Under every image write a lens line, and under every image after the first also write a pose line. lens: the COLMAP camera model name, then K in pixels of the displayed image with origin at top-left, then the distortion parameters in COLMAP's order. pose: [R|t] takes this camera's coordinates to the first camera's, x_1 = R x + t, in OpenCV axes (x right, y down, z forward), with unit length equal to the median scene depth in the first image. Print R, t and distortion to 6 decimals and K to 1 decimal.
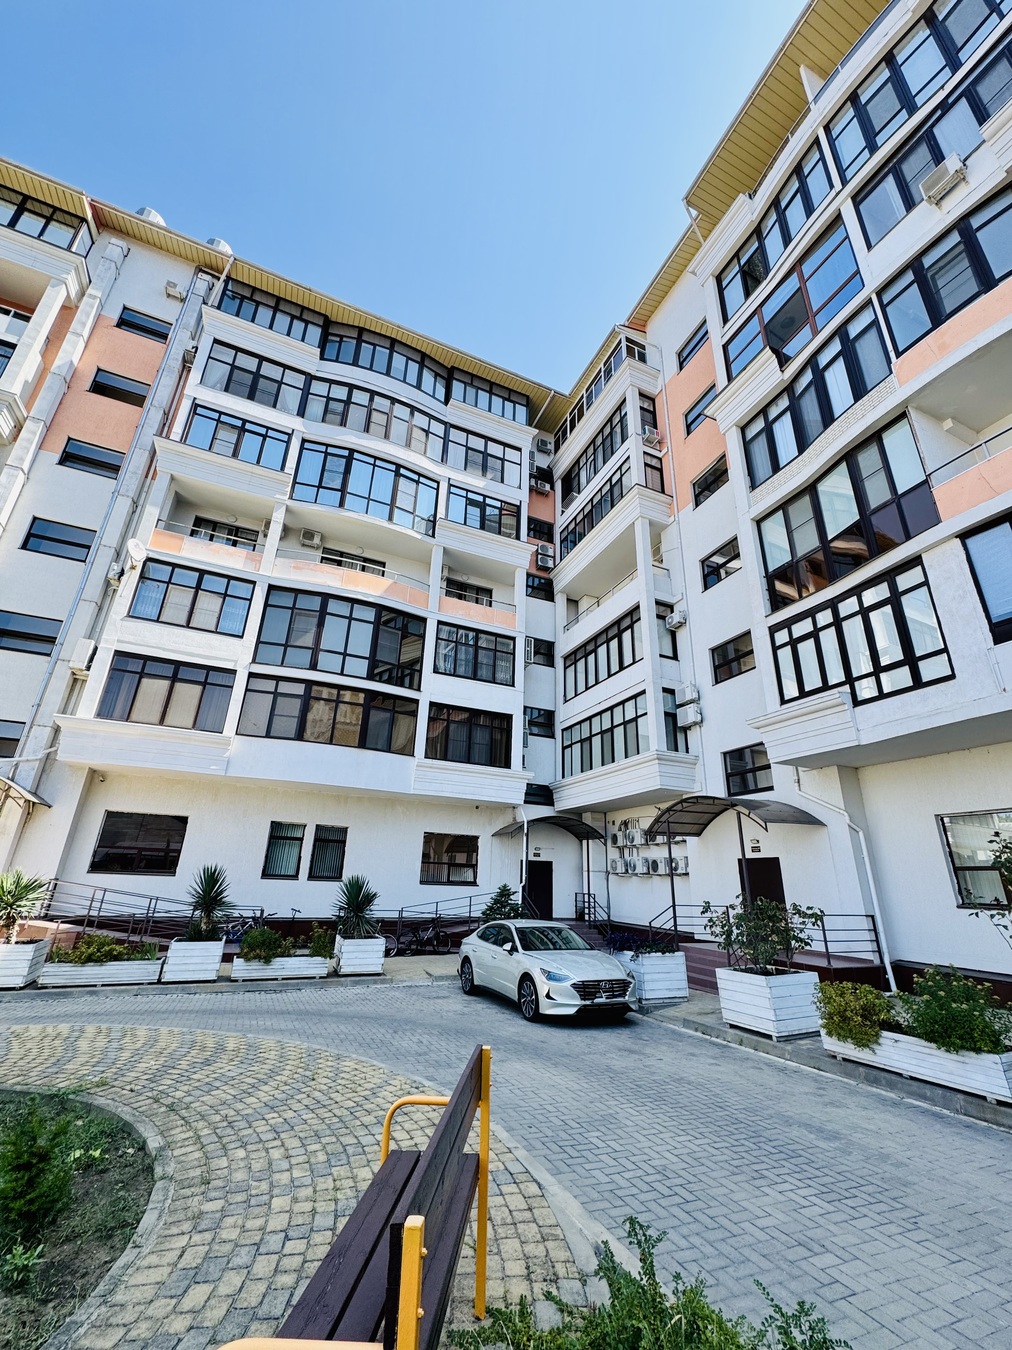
lens RADIAL K [[537.7, 0, 507.2], [0, 537.7, 673.6], [0, 0, 1]] dist [-0.001673, 0.000719]
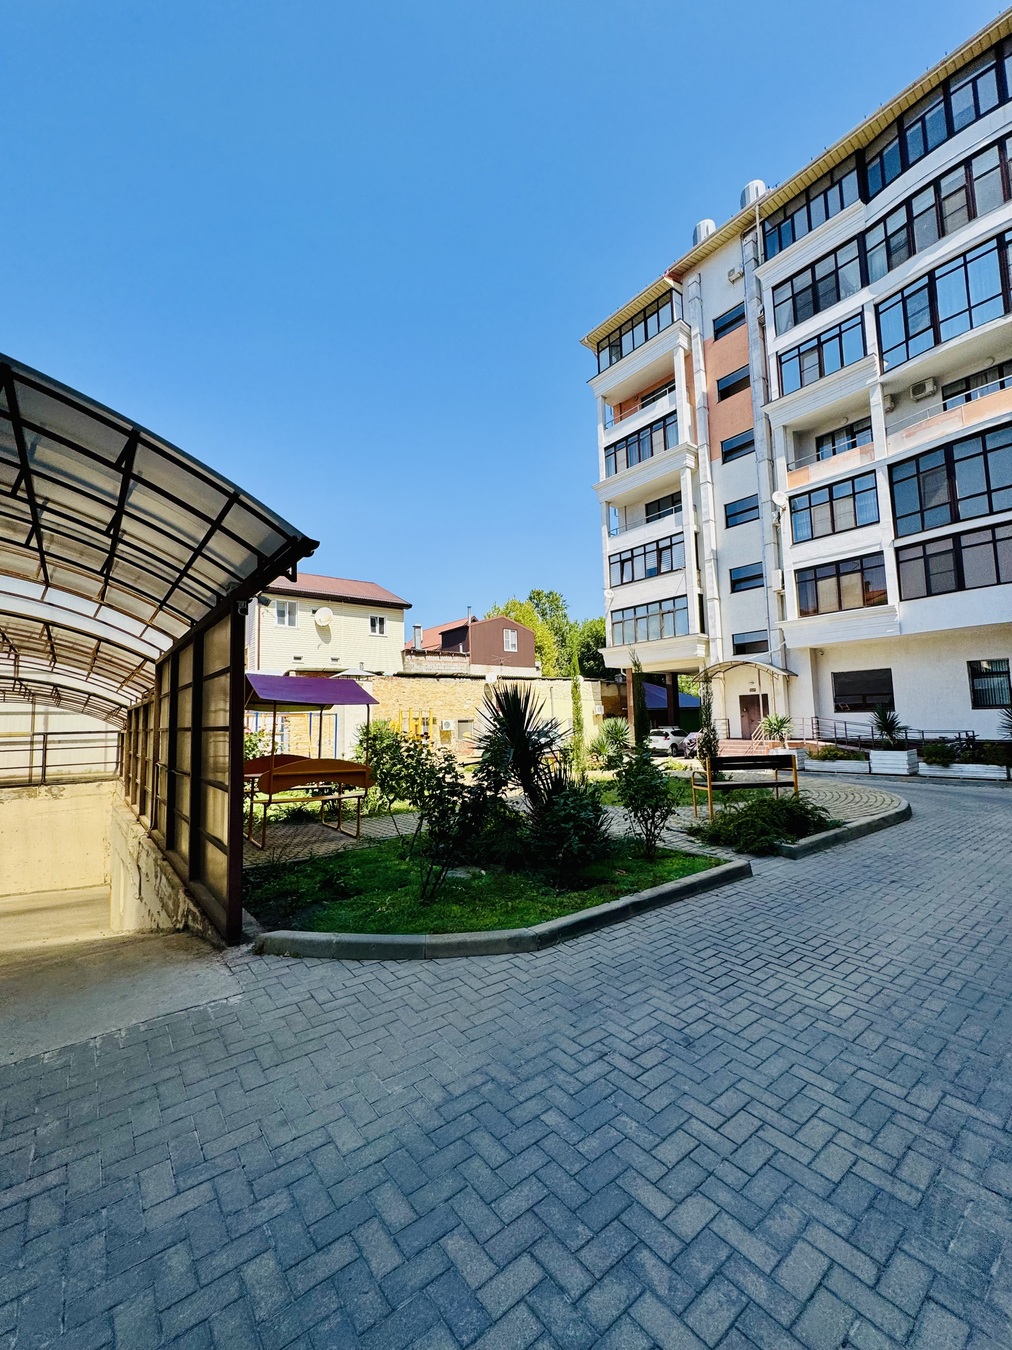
lens RADIAL K [[537.7, 0, 505.4], [0, 537.7, 674.5], [0, 0, 1]] dist [-0.001673, 0.000719]
pose [[0.255552, -0.121475, -0.959134, 0.404226], [0.382990, 0.923632, -0.014935, -0.056546], [0.887701, -0.363522, 0.282559, -0.194592]]
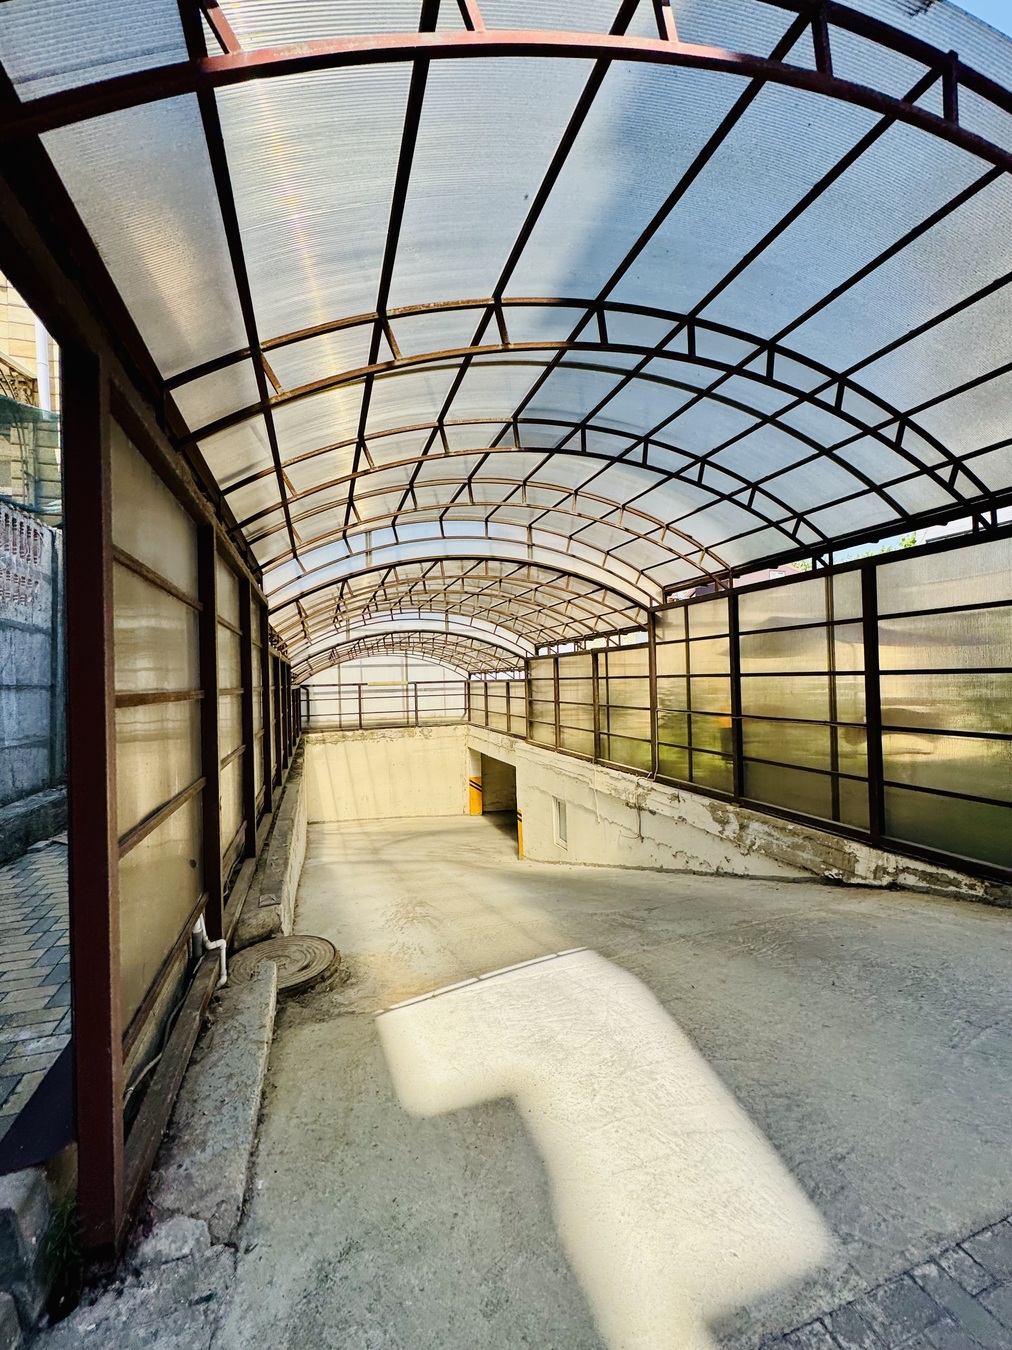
lens RADIAL K [[537.7, 0, 507.2], [0, 537.7, 673.9], [0, 0, 1]] dist [-0.001673, 0.000719]
pose [[-0.076514, -0.039105, -0.996301, 0.352512], [0.382682, 0.921551, -0.065560, -0.153208], [0.920706, -0.386283, -0.055547, -0.432537]]
